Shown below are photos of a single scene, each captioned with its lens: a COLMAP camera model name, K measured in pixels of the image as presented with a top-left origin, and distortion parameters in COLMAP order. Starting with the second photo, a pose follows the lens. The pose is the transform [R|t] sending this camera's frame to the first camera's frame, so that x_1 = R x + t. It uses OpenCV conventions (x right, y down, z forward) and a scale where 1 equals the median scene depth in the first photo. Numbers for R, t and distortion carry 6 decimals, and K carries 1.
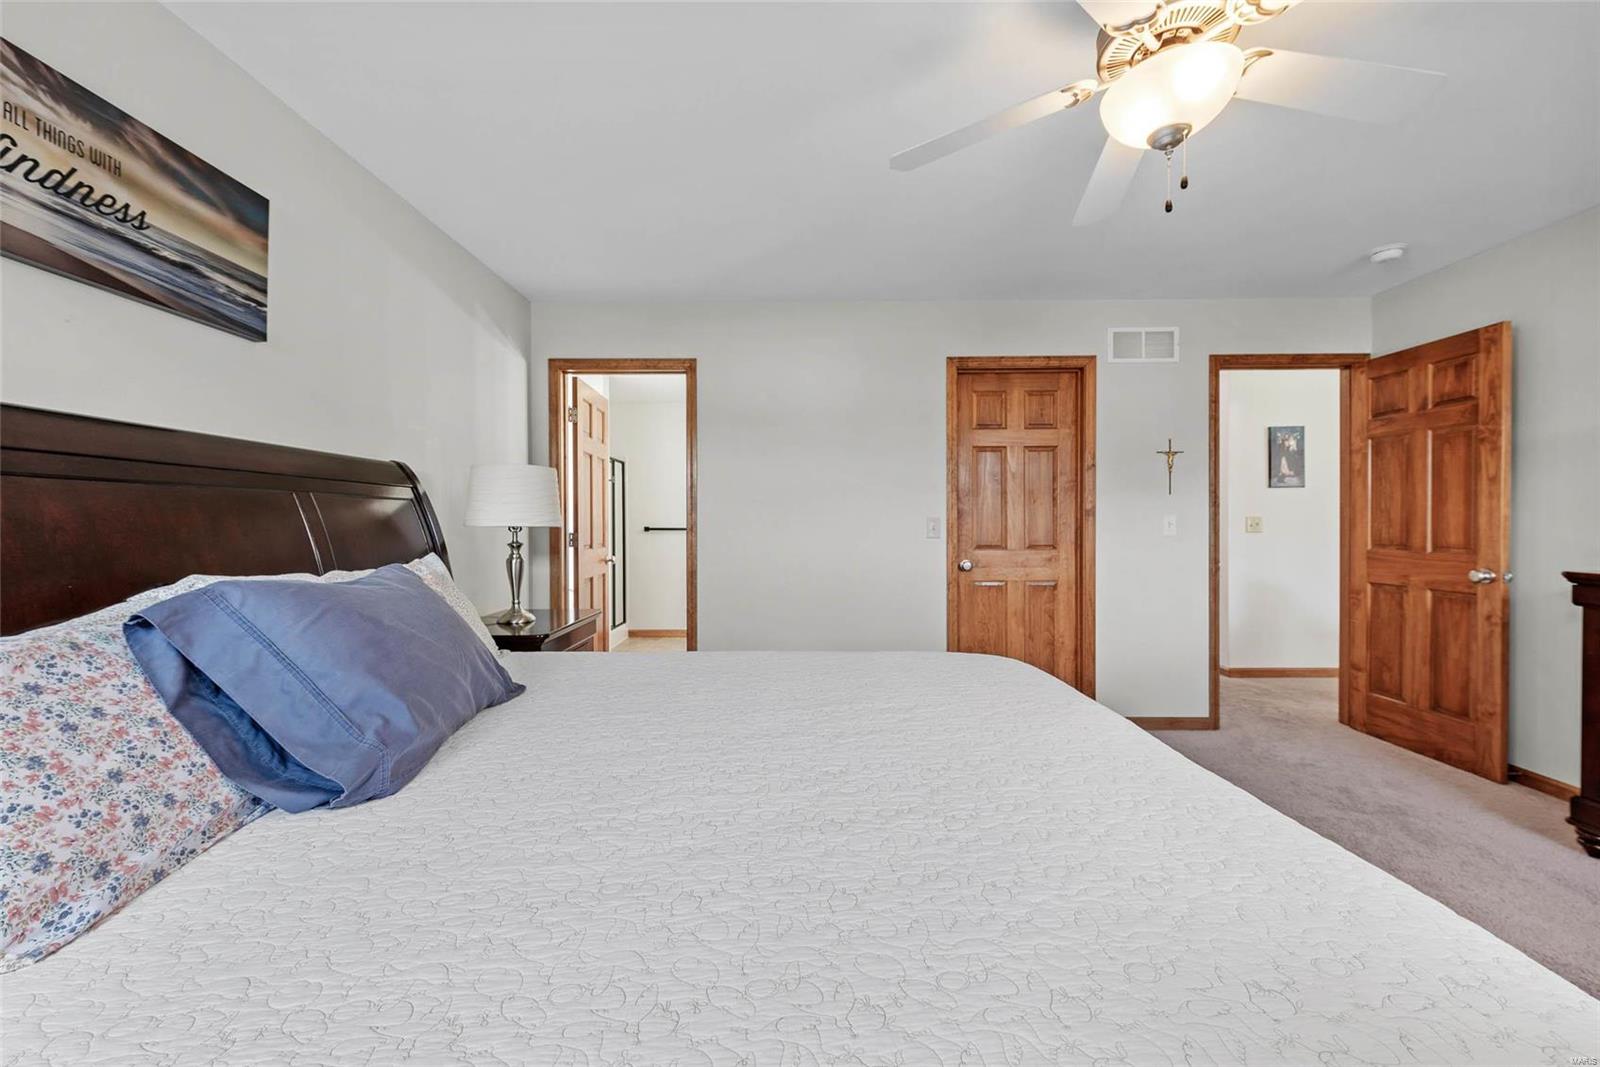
lens RADIAL K [[632.9, 0, 808.4], [0, 632.9, 534.3], [0, 0, 1]] dist [0.002137, -0.000128]
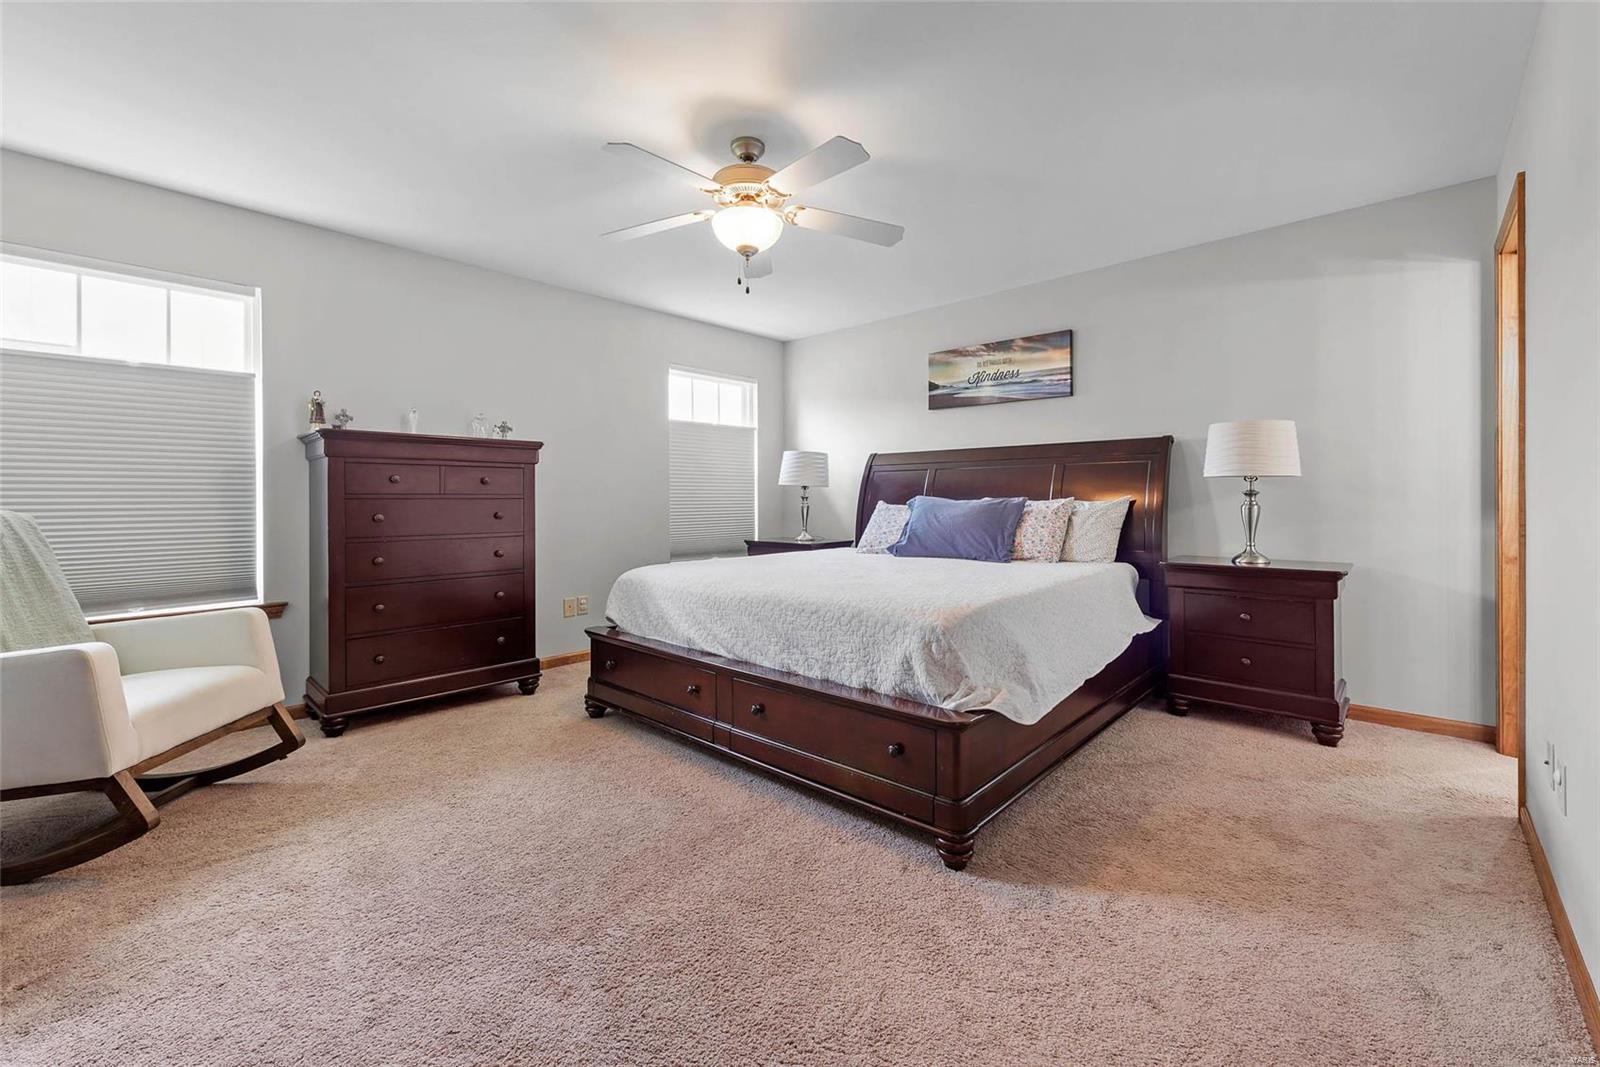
lens RADIAL K [[664.6, 0, 800.3], [0, 664.6, 494.4], [0, 0, 1]] dist [0.000658, -0.000032]
pose [[-0.678862, 0.004739, -0.734250, 1.767952], [-0.000192, 0.999978, 0.006632, 0.023635], [0.734265, 0.004644, -0.678847, 2.292631]]
